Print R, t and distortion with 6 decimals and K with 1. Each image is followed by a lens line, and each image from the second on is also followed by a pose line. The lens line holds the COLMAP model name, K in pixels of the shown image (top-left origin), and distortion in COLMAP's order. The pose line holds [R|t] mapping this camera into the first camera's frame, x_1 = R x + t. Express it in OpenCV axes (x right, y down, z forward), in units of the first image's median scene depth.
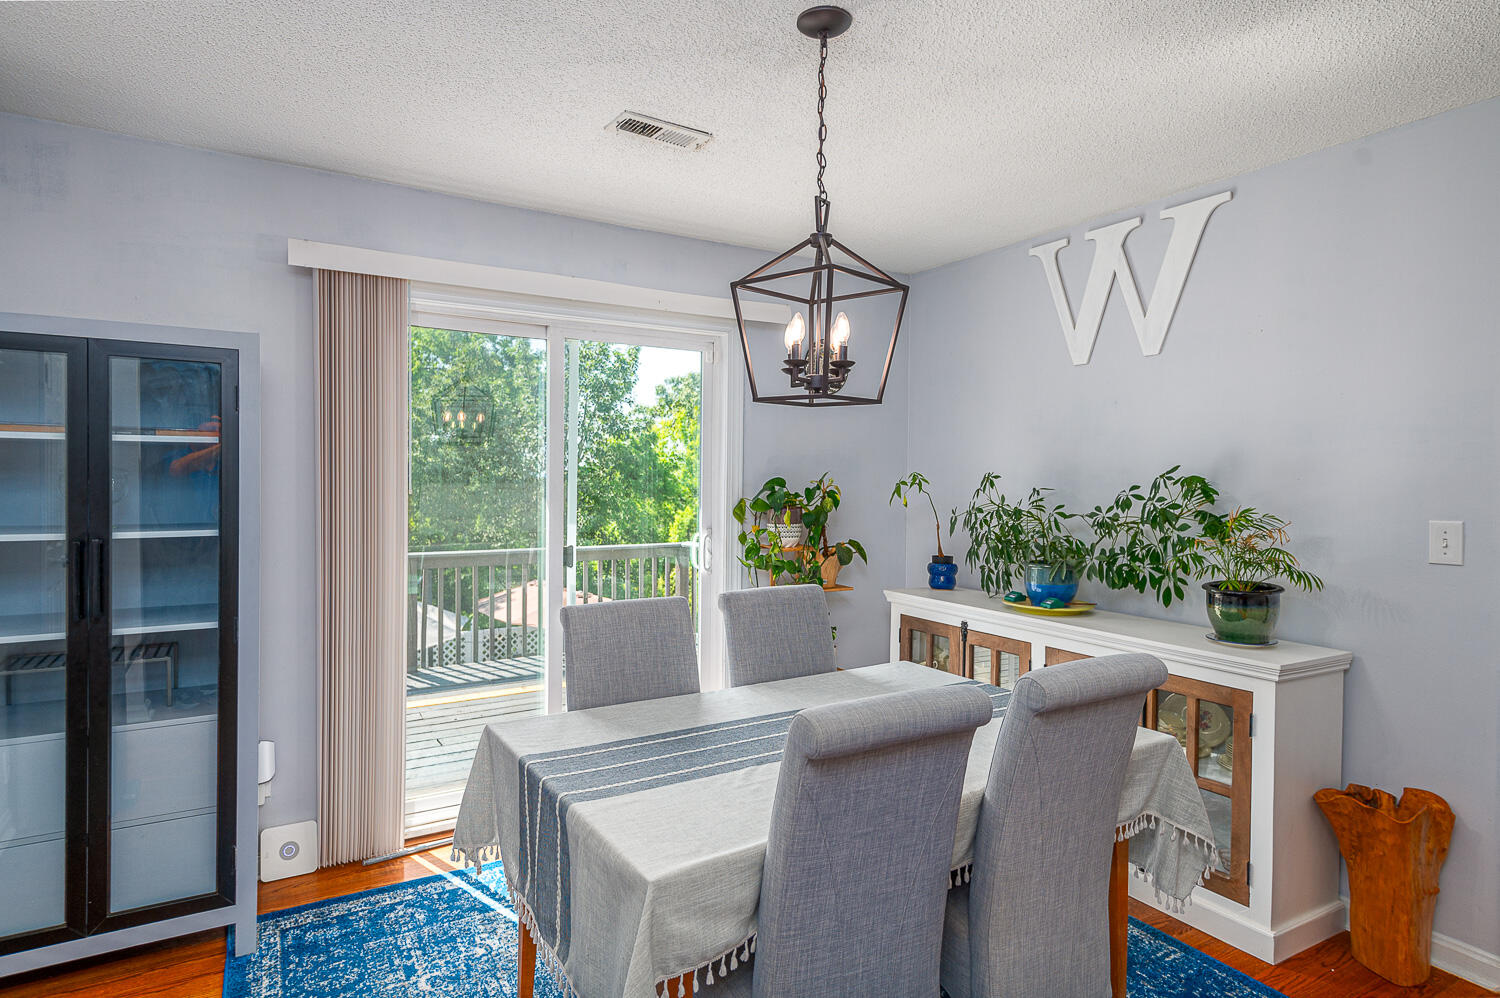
lens RADIAL K [[838.7, 0, 750.0], [0, 838.7, 499.0], [0, 0, 1]] dist [0.034630, -0.003486]
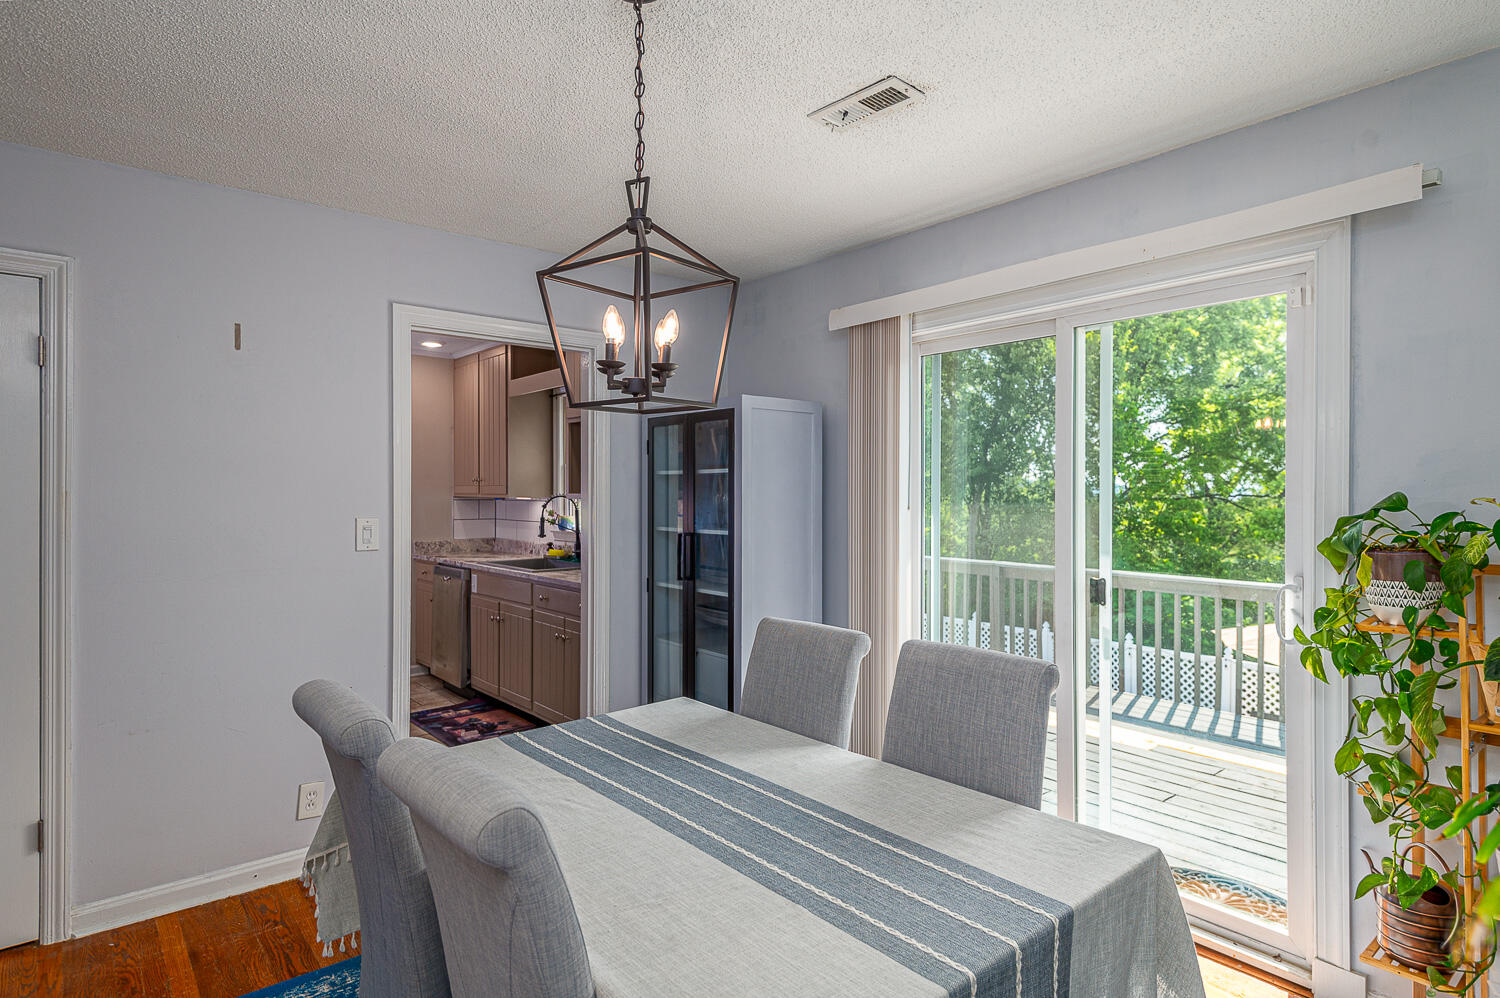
lens RADIAL K [[821.2, 0, 749.5], [0, 821.2, 515.1], [0, 0, 1]] dist [0.036617, -0.001459]
pose [[0.168013, 0.022492, -0.985528, 0.716378], [-0.029292, 0.999412, 0.017815, -0.014236], [0.985349, 0.025875, 0.168573, 0.741204]]
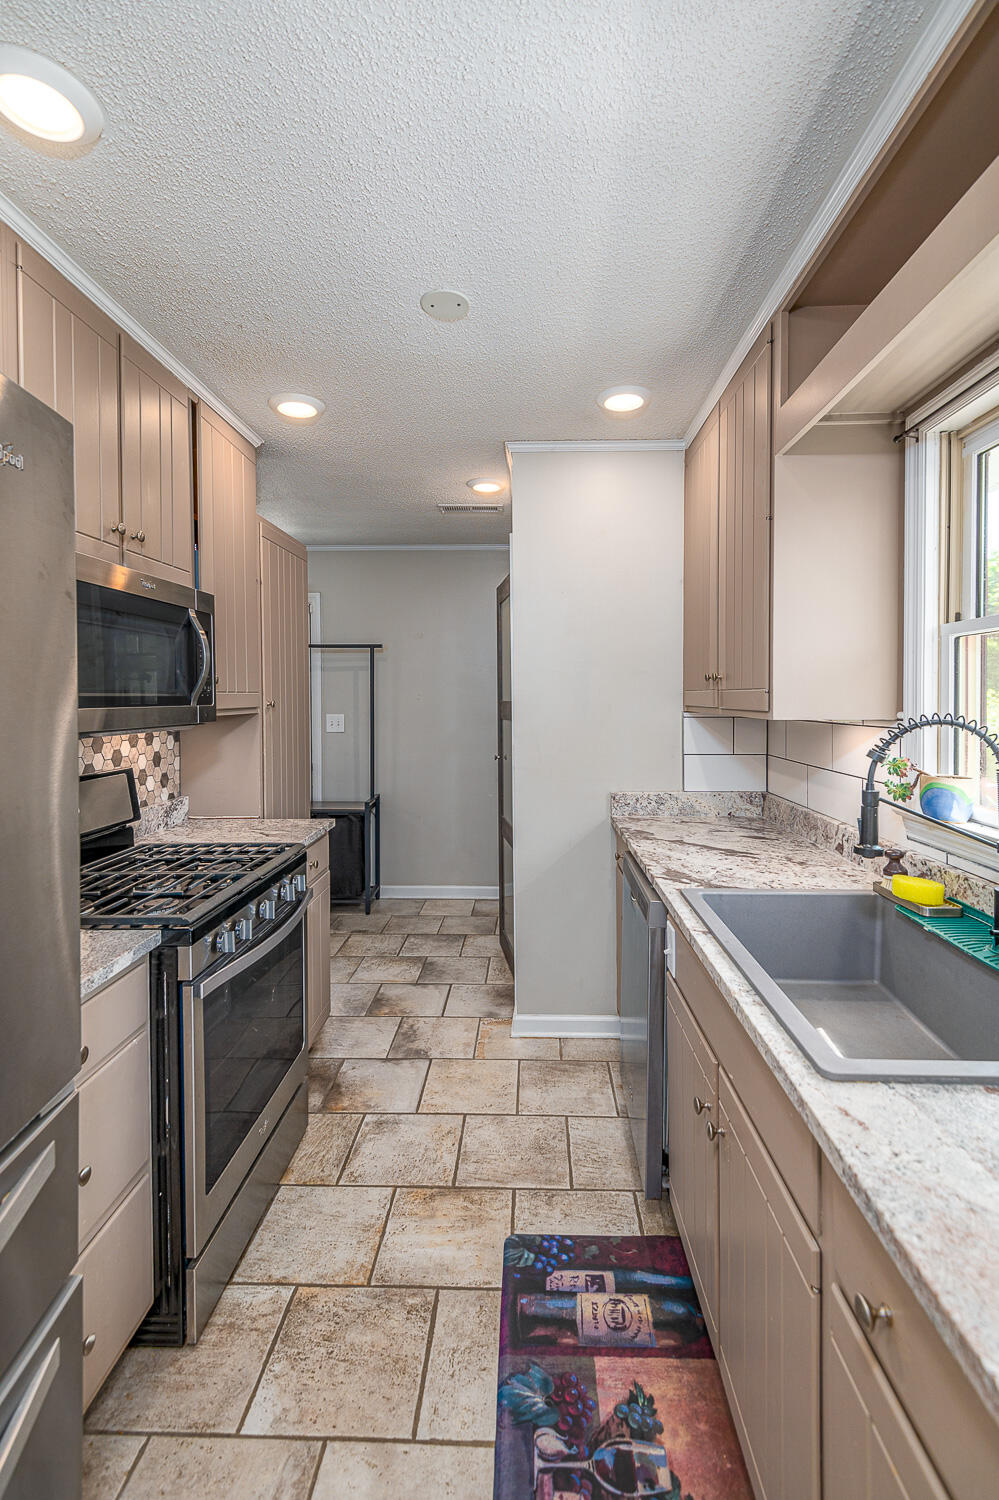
lens RADIAL K [[689.6, 0, 499.9], [0, 689.6, 705.0], [0, 0, 1]] dist [0.014938, -0.000414]
pose [[-0.538644, 0.011404, -0.842456, -0.777517], [-0.019809, 0.999461, 0.026195, -0.030664], [0.842300, 0.030797, -0.538128, 0.624248]]
